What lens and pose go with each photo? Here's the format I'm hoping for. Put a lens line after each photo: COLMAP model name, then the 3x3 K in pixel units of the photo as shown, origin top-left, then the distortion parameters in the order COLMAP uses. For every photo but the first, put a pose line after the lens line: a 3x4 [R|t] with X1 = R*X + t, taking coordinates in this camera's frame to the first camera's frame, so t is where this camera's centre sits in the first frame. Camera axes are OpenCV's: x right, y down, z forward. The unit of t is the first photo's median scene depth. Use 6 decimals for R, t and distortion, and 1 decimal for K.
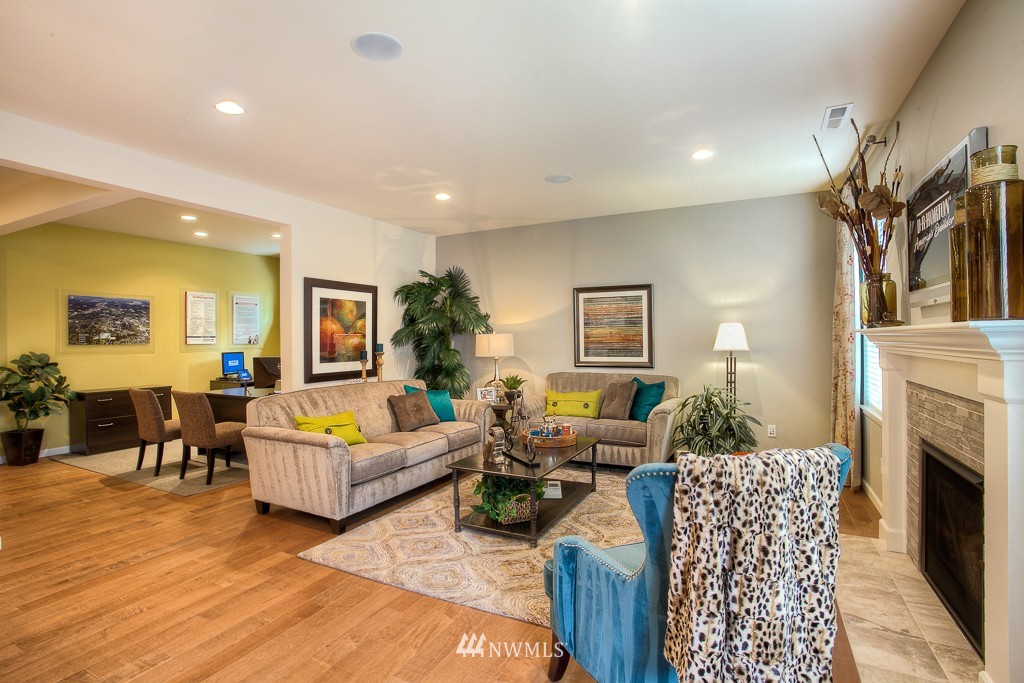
lens RADIAL K [[500.3, 0, 509.1], [0, 500.3, 333.8], [0, 0, 1]] dist [-0.028951, 0.003212]
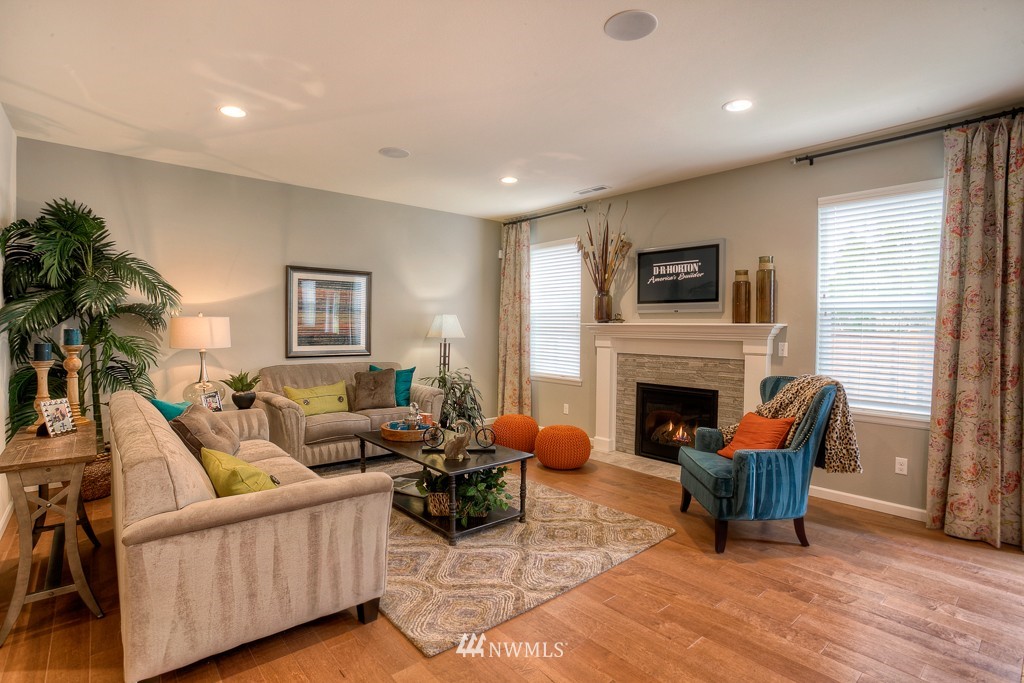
lens RADIAL K [[500.3, 0, 506.9], [0, 500.3, 331.3], [0, 0, 1]] dist [-0.028951, 0.003212]
pose [[0.378609, 0.001528, 0.925555, -0.519754], [-0.018933, 0.999802, 0.006094, 0.007991], [-0.925363, -0.019831, 0.378563, 0.348489]]
